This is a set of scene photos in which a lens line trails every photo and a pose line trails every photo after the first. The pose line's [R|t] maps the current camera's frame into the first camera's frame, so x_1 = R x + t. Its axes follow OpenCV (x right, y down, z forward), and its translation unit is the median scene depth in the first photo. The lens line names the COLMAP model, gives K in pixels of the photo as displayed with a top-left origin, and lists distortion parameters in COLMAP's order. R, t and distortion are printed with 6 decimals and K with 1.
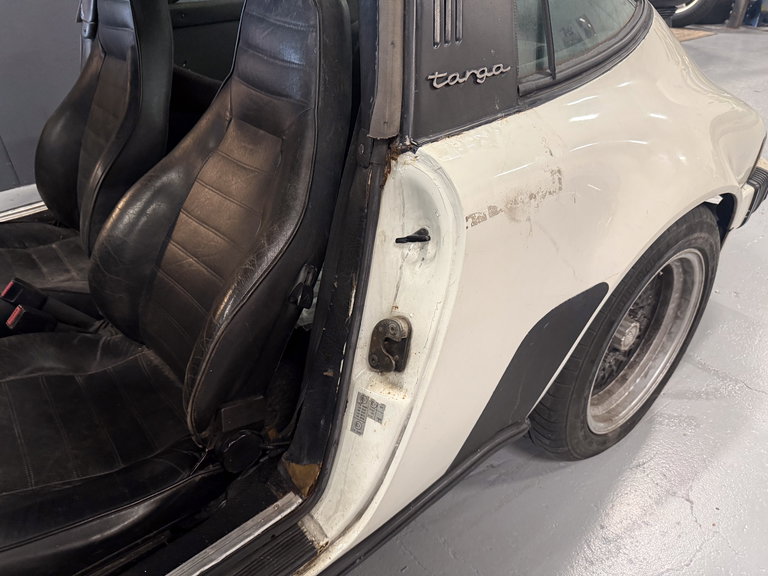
lens RADIAL K [[550.3, 0, 384.1], [0, 550.3, 293.0], [0, 0, 1]] dist [0.062388, -0.072980]
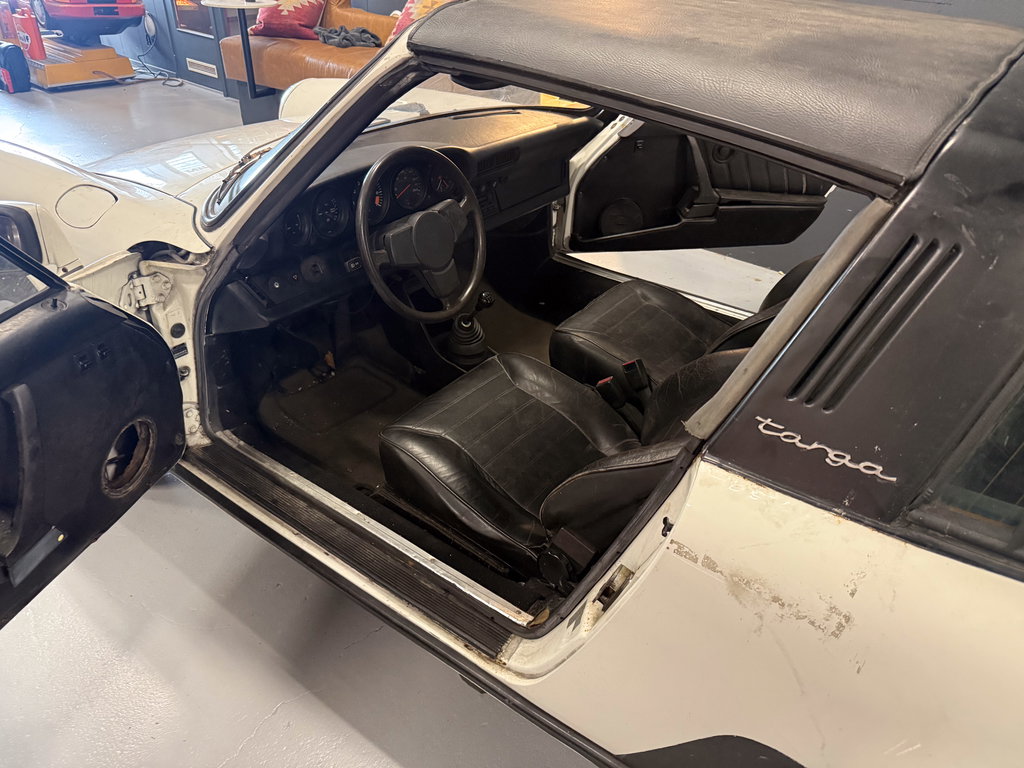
lens RADIAL K [[733.8, 0, 516.1], [0, 733.8, 379.0], [0, 0, 1]] dist [0.062388, -0.072980]
pose [[0.254726, 0.552471, -0.793656, 0.873577], [-0.583516, 0.742284, 0.329429, -0.563002], [0.771118, 0.379197, 0.511455, -0.005727]]
